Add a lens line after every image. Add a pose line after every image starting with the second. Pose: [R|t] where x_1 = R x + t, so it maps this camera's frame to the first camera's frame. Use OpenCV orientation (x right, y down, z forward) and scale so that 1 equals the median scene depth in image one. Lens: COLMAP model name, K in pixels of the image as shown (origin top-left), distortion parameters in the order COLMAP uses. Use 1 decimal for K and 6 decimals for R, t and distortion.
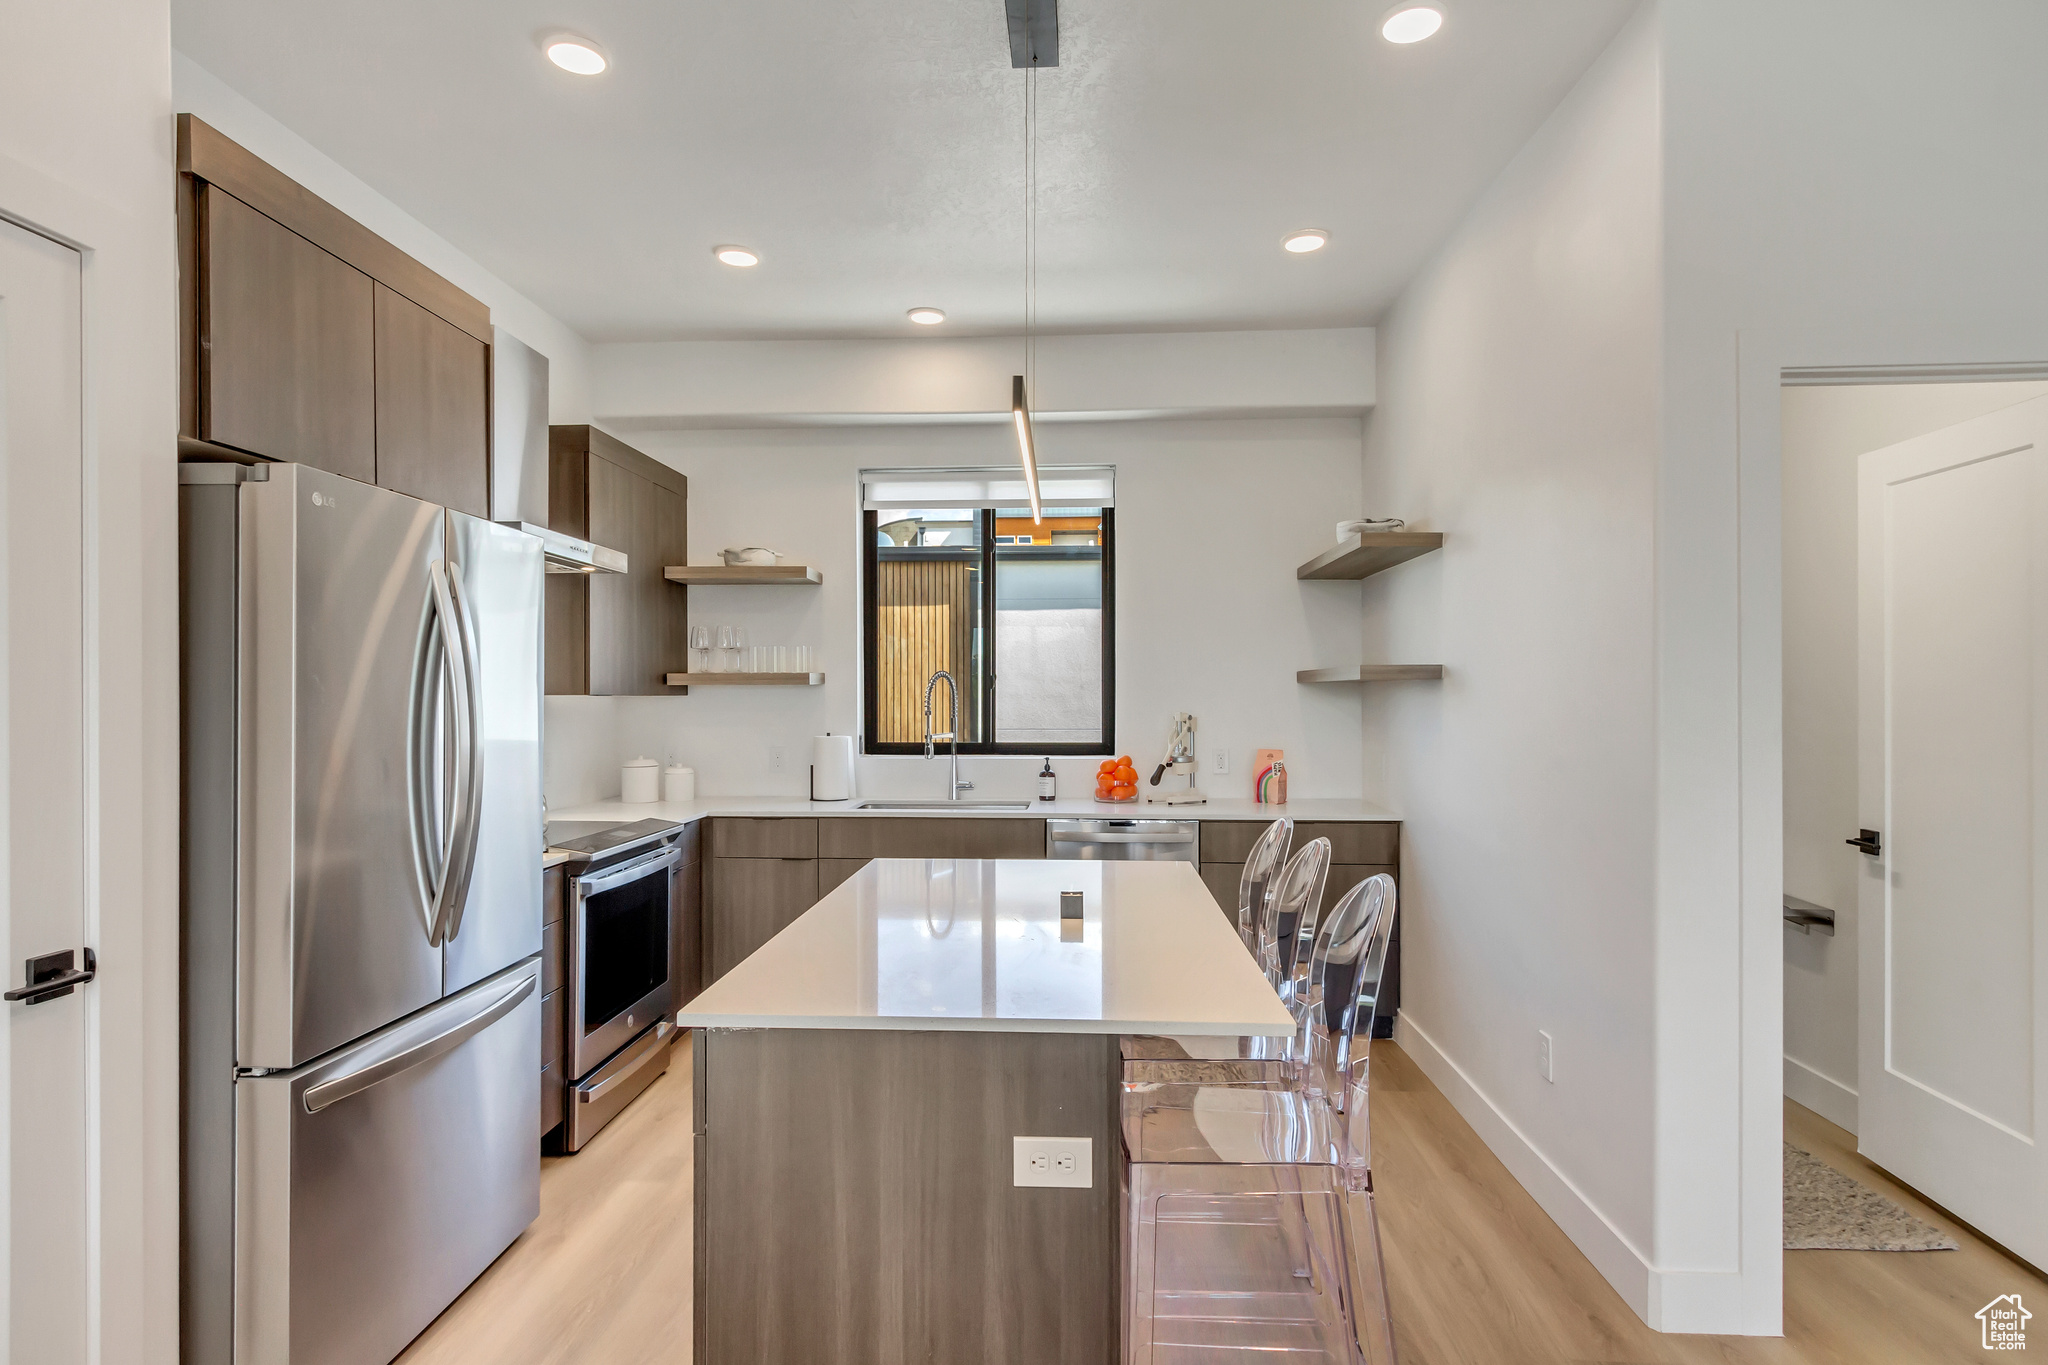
lens RADIAL K [[1134.7, 0, 1024.0], [0, 1134.7, 682.5], [0, 0, 1]] dist [-0.001323, 0.000095]
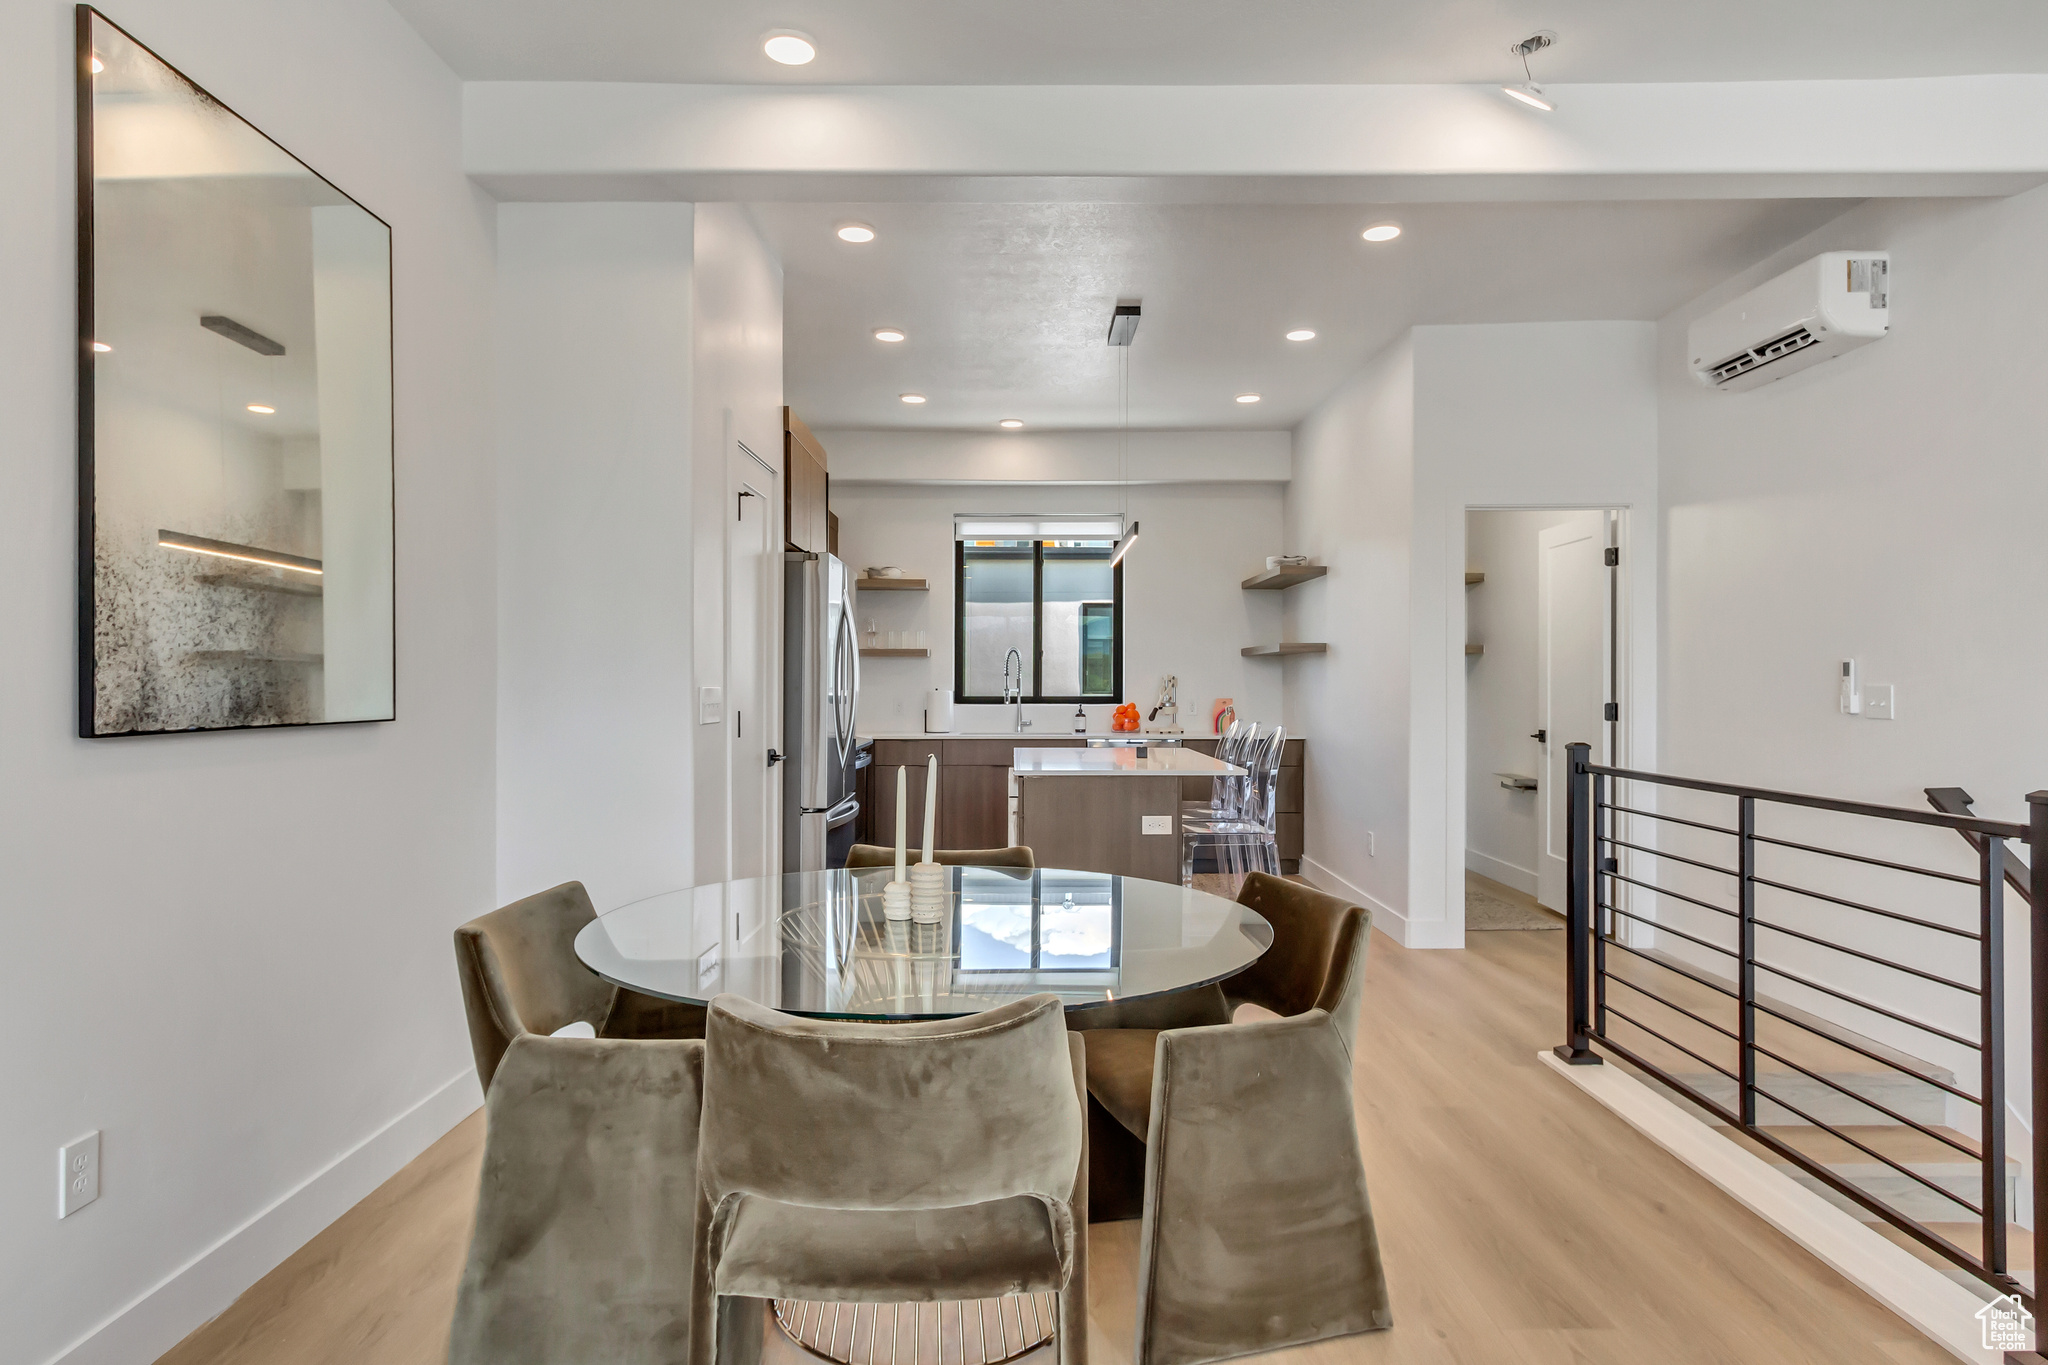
lens RADIAL K [[1134.7, 0, 1024.0], [0, 1134.7, 682.5], [0, 0, 1]] dist [-0.001323, 0.000095]
pose [[0.998514, 0.000548, 0.054496, -0.144056], [-0.001218, 0.999924, 0.012261, 0.018323], [-0.054485, -0.012309, 0.998439, -0.546969]]
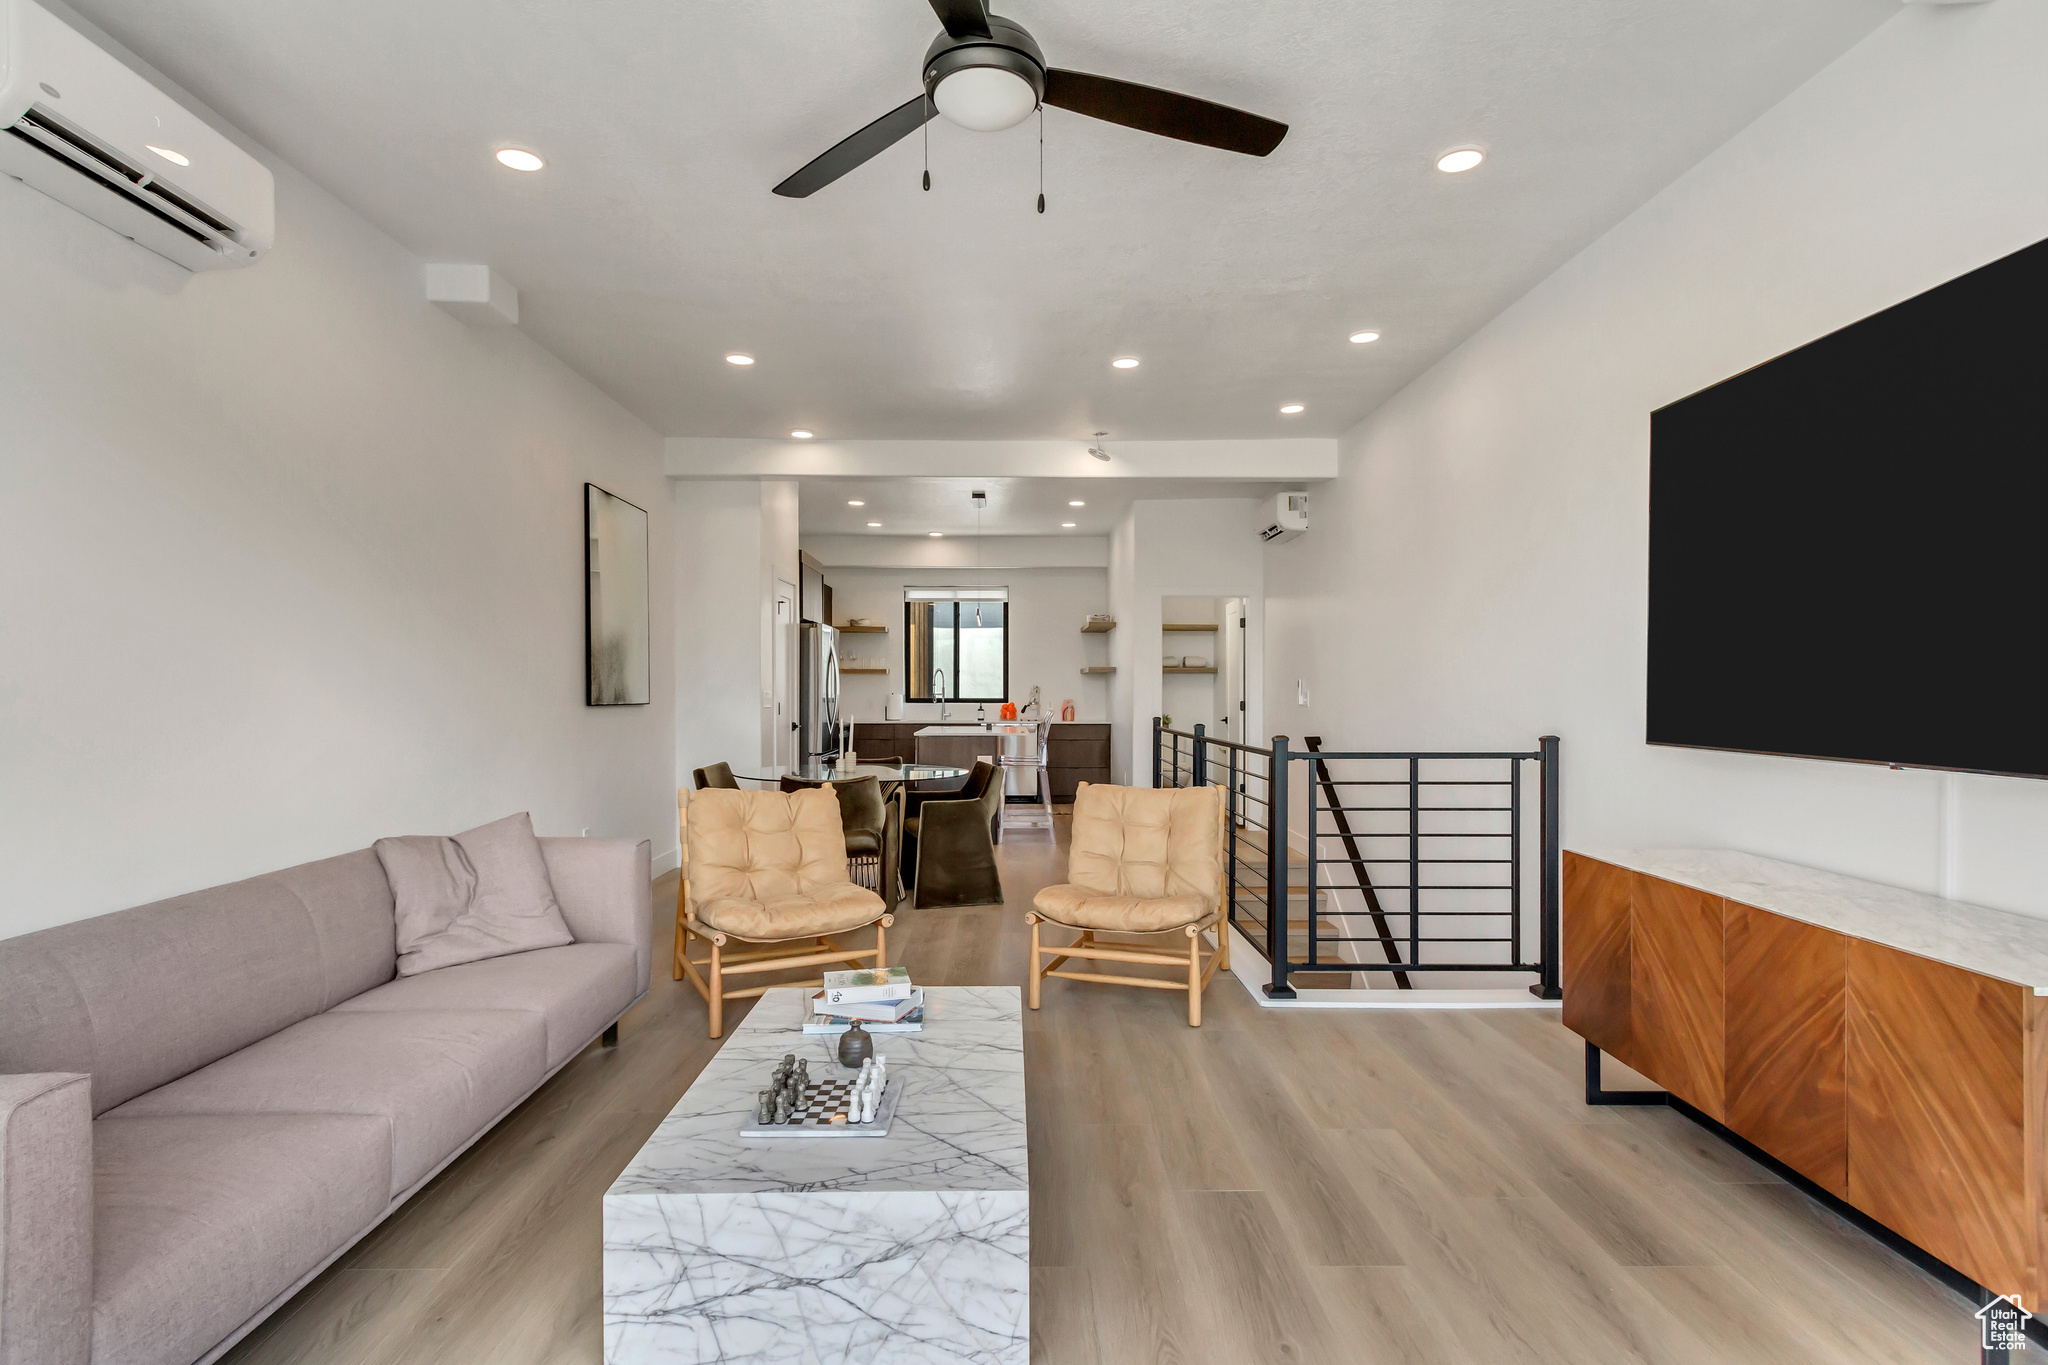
lens RADIAL K [[998.6, 0, 1012.2], [0, 998.6, 693.8], [0, 0, 1]] dist [0.001464, 0.000197]
pose [[0.998178, 0.001369, 0.060331, -0.044789], [-0.002369, 0.999861, 0.016503, 0.009279], [-0.060300, -0.016615, 0.998042, -1.236034]]
